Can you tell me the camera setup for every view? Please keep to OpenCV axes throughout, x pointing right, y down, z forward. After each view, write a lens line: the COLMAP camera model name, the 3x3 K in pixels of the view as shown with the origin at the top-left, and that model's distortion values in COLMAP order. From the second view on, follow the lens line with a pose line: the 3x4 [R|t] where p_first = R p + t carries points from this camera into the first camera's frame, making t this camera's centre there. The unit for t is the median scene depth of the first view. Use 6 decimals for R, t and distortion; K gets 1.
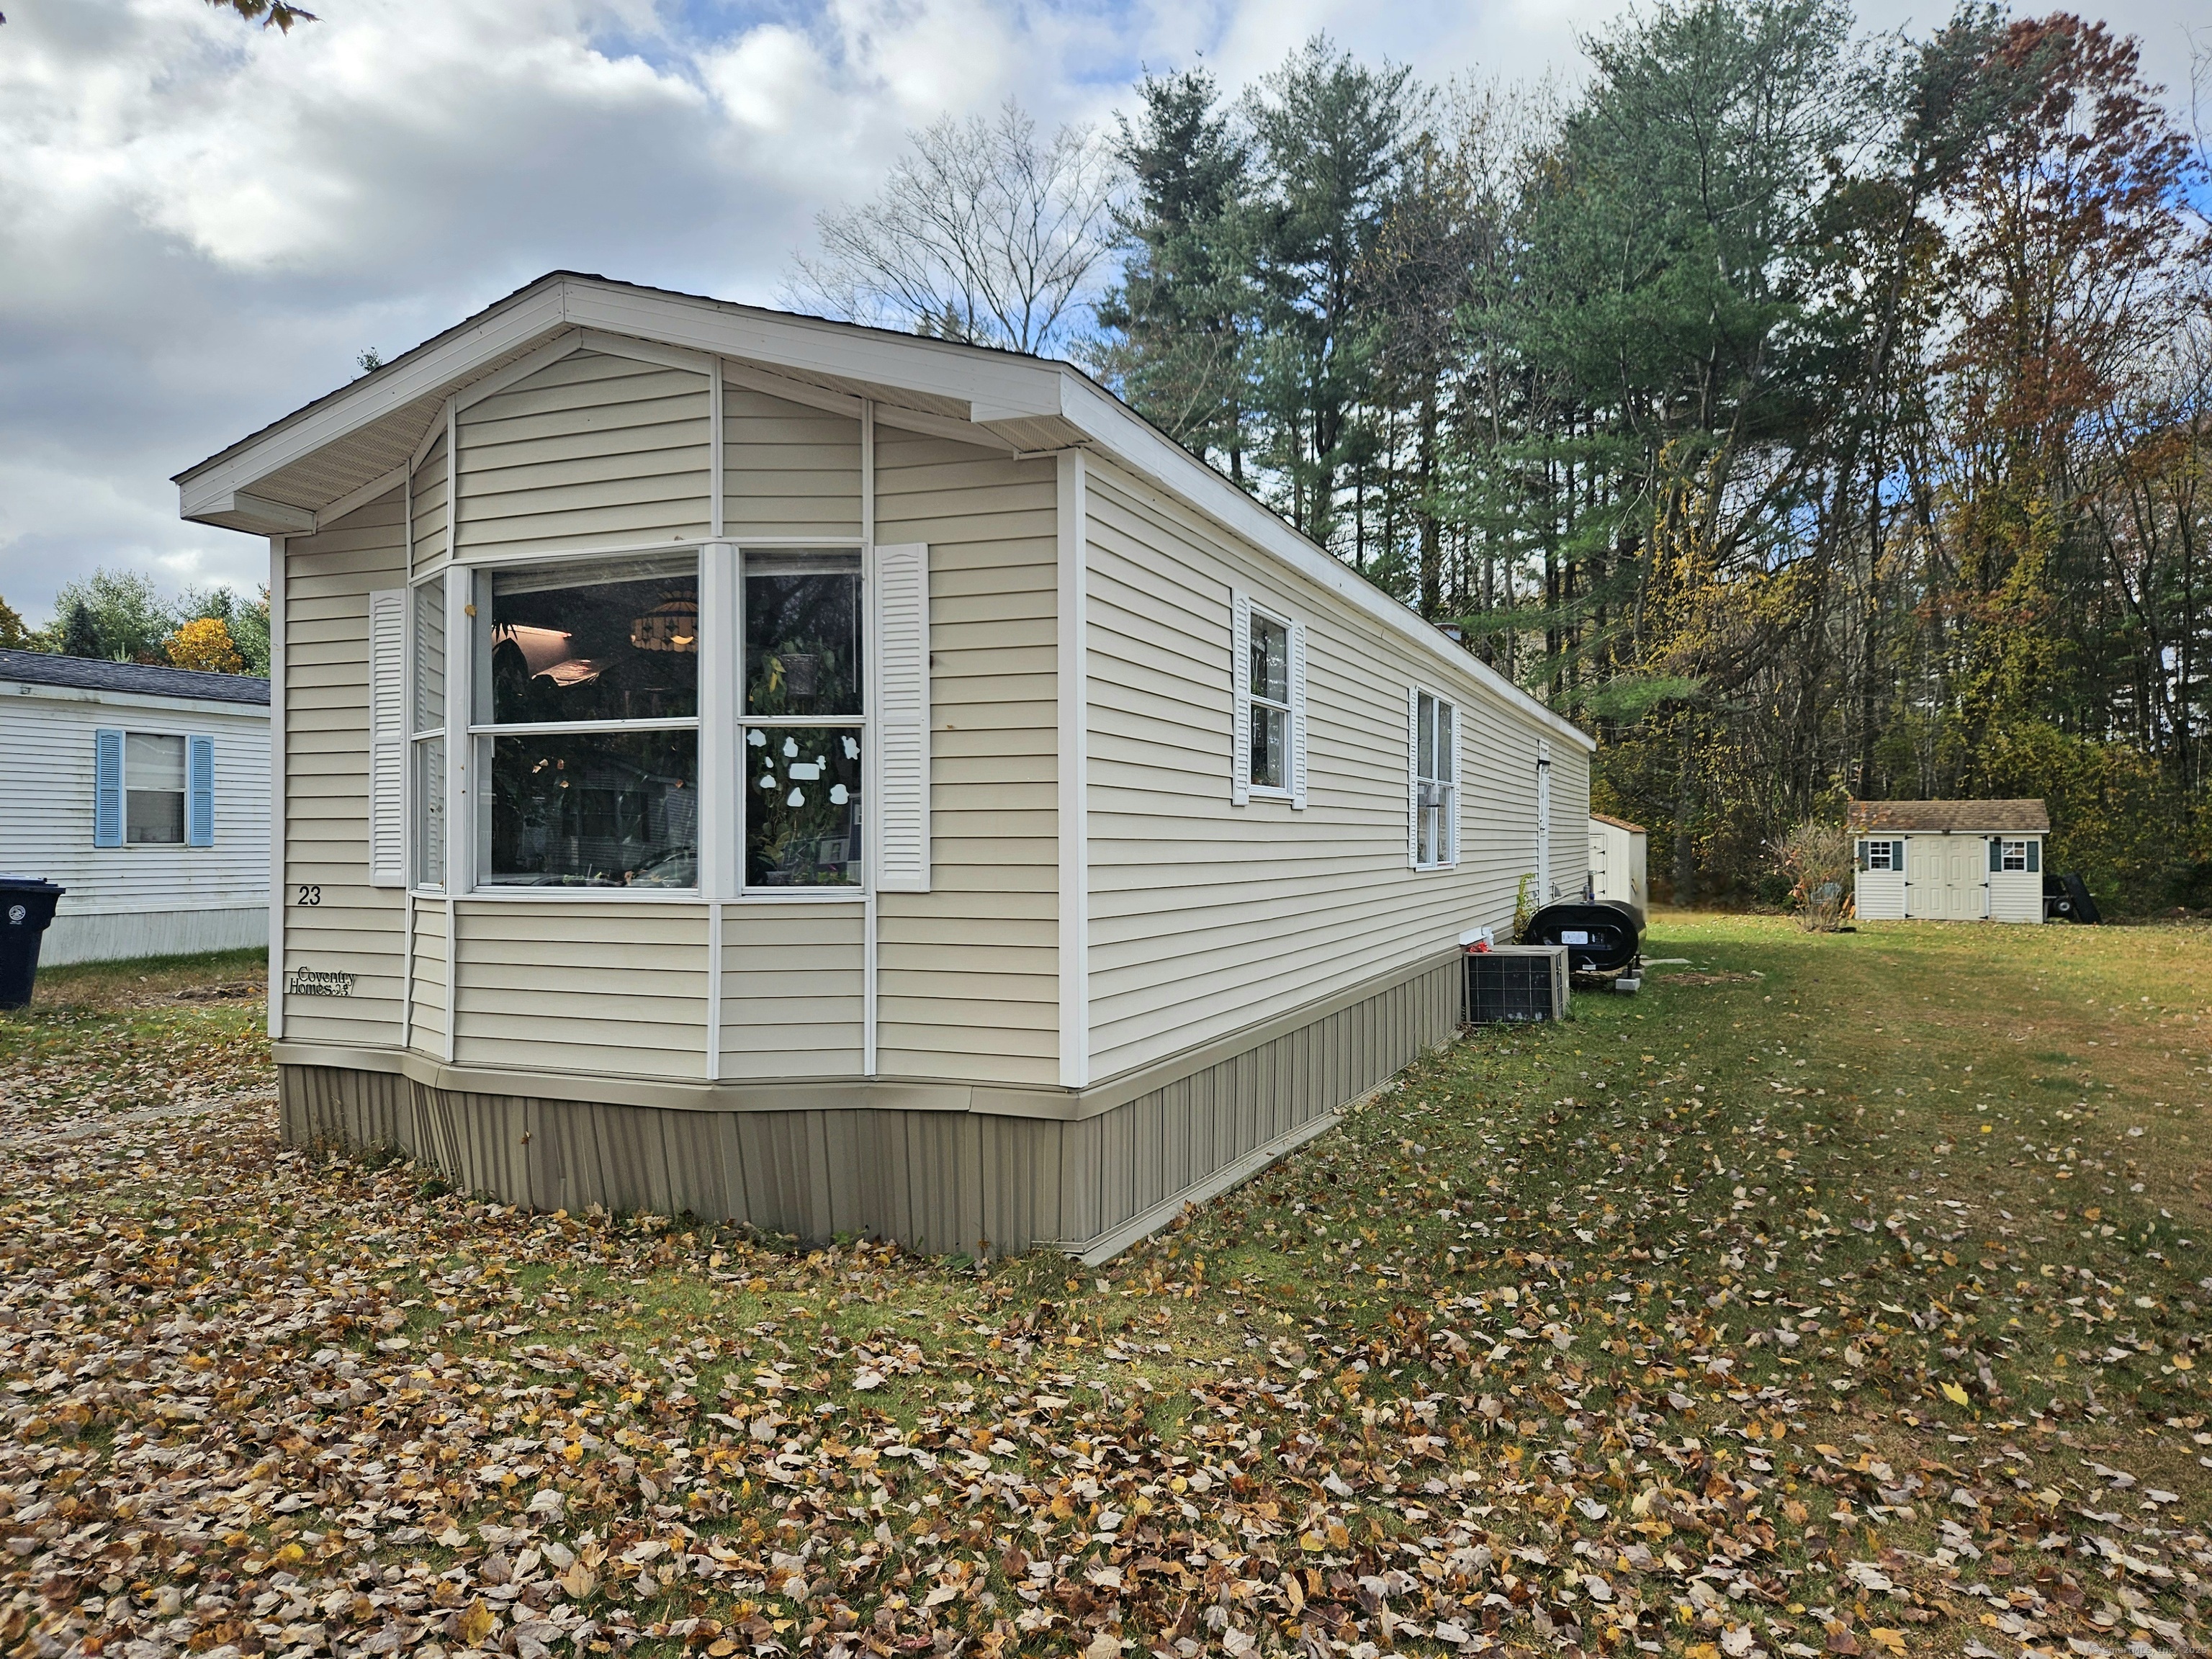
lens RADIAL K [[1493.2, 0, 1106.0], [0, 1493.2, 829.5], [0, 0, 1]] dist [0.023010, -0.002056]
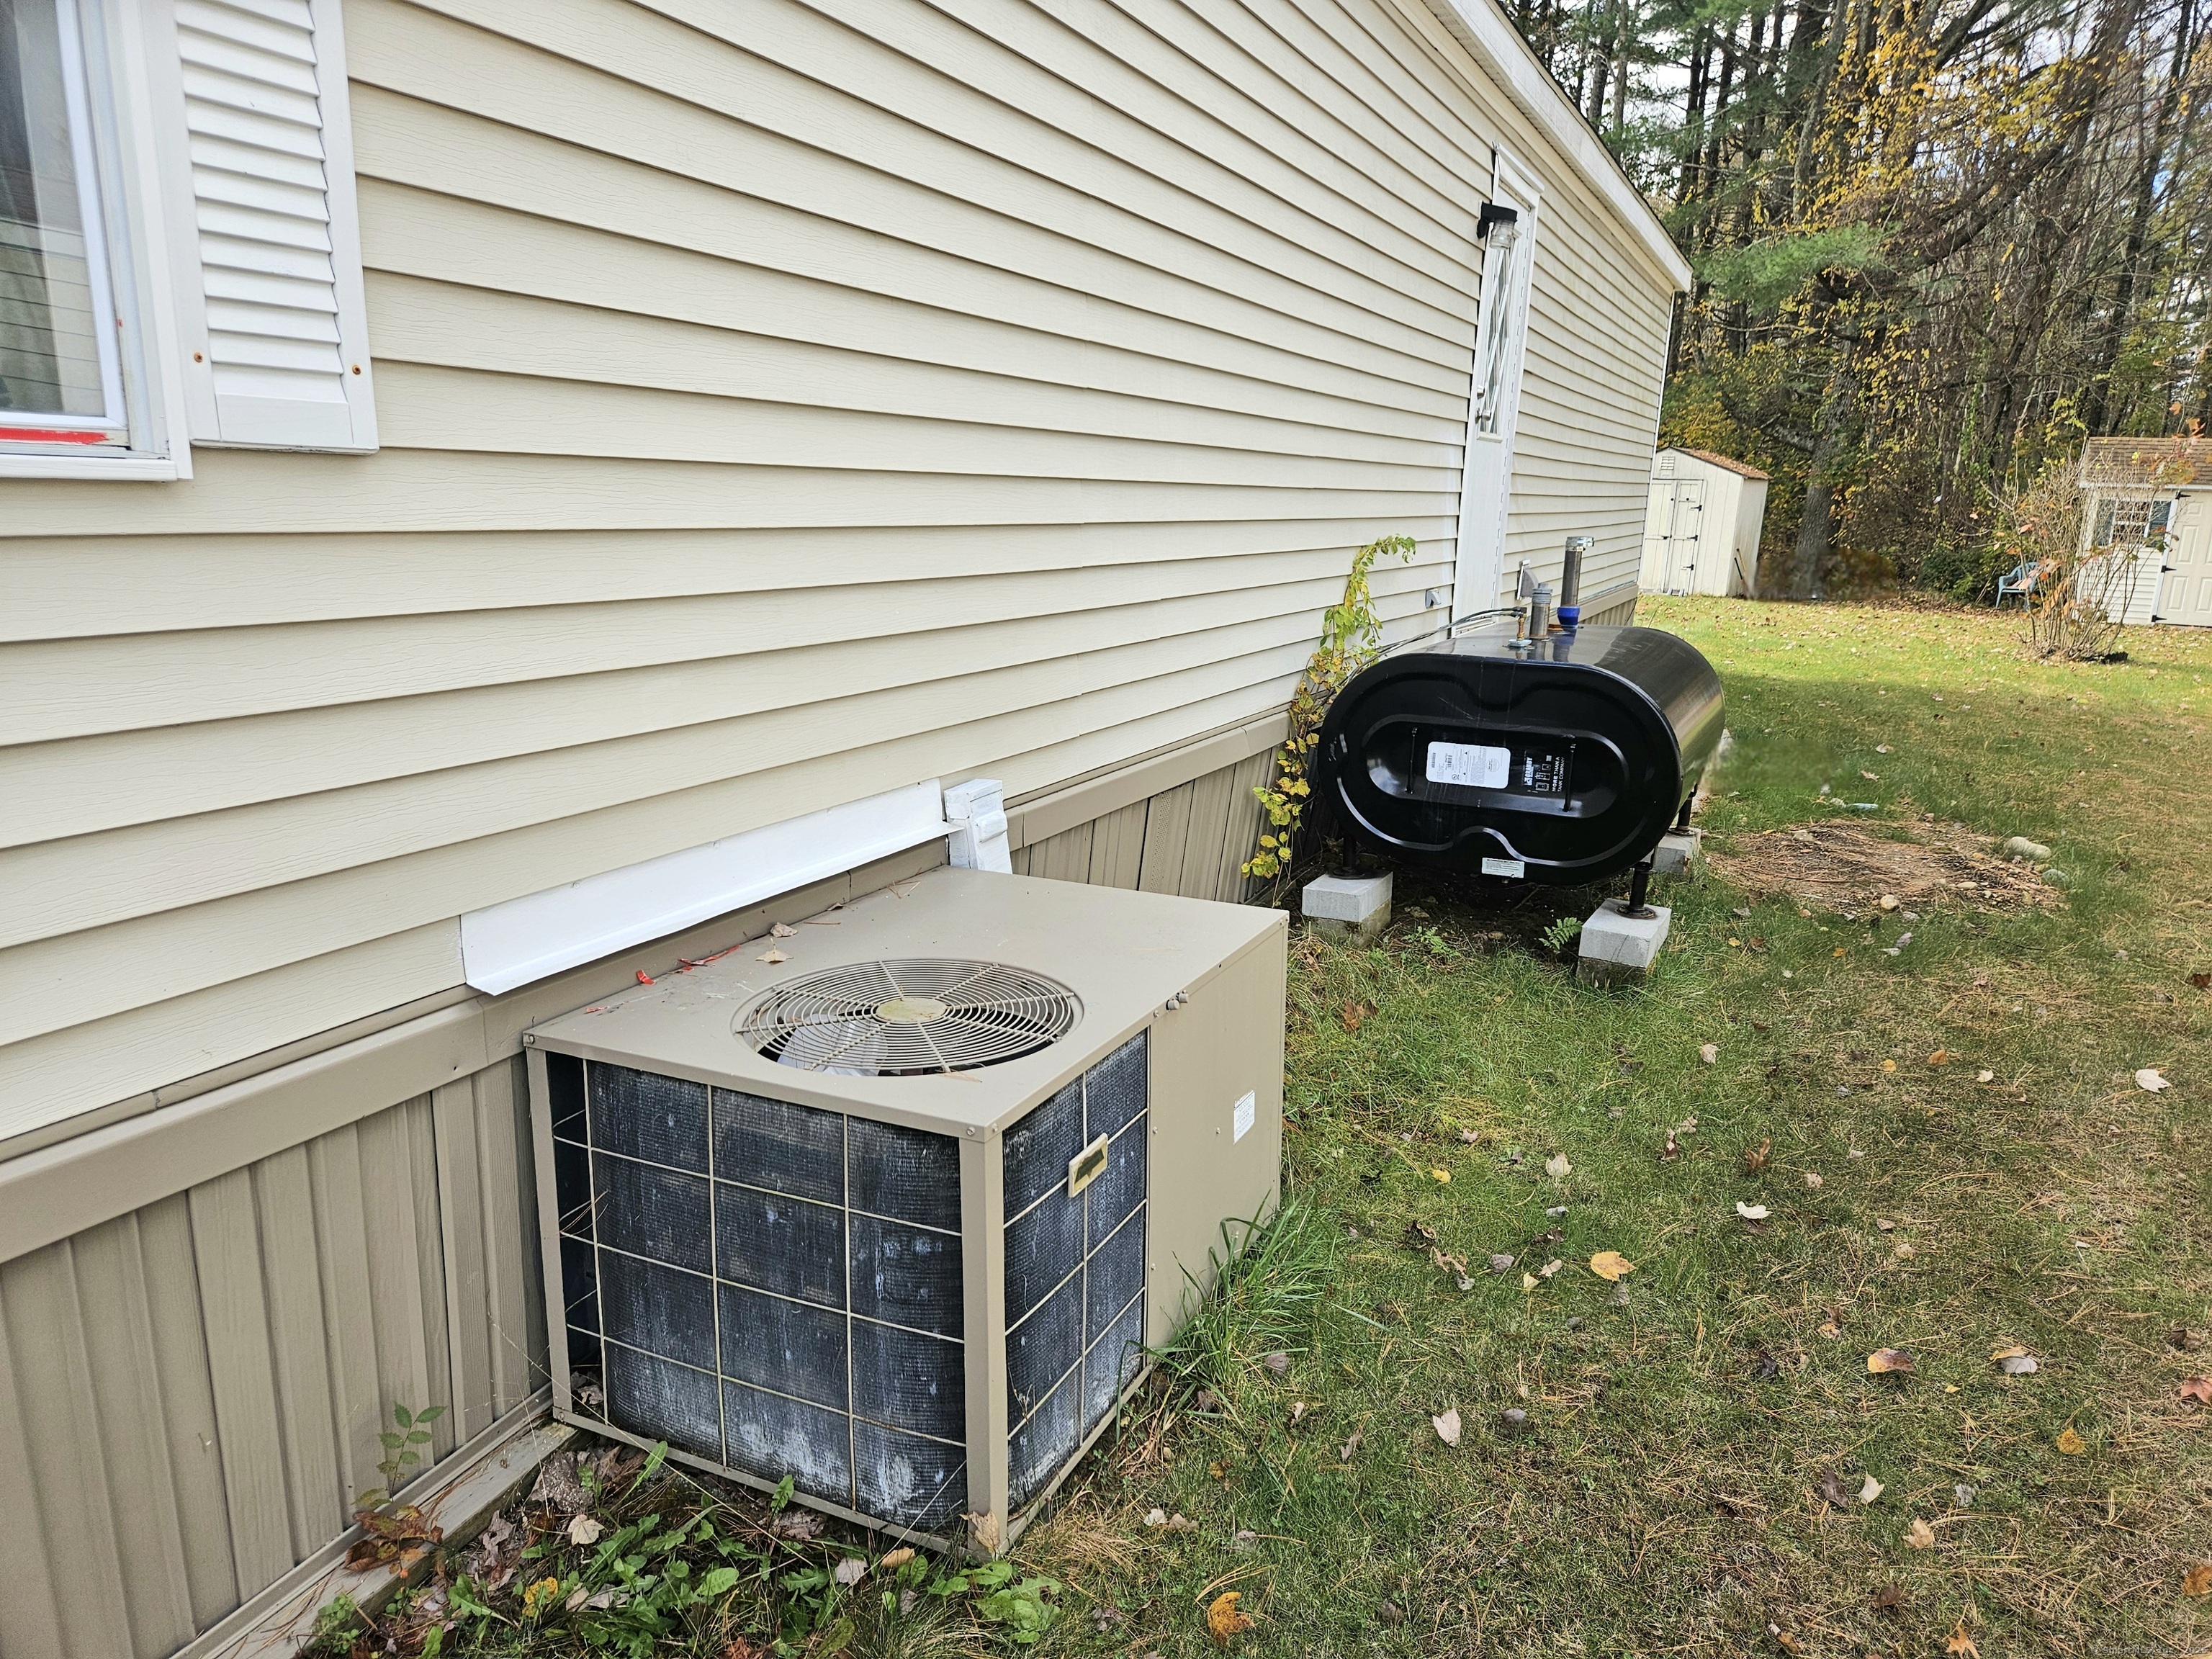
lens RADIAL K [[1493.2, 0, 1106.0], [0, 1493.2, 829.5], [0, 0, 1]] dist [0.023010, -0.002056]
pose [[0.997461, 0.051034, -0.049673, 0.315016], [-0.037764, 0.970374, 0.238639, 0.019445], [0.060380, -0.236157, 0.969837, 0.864167]]
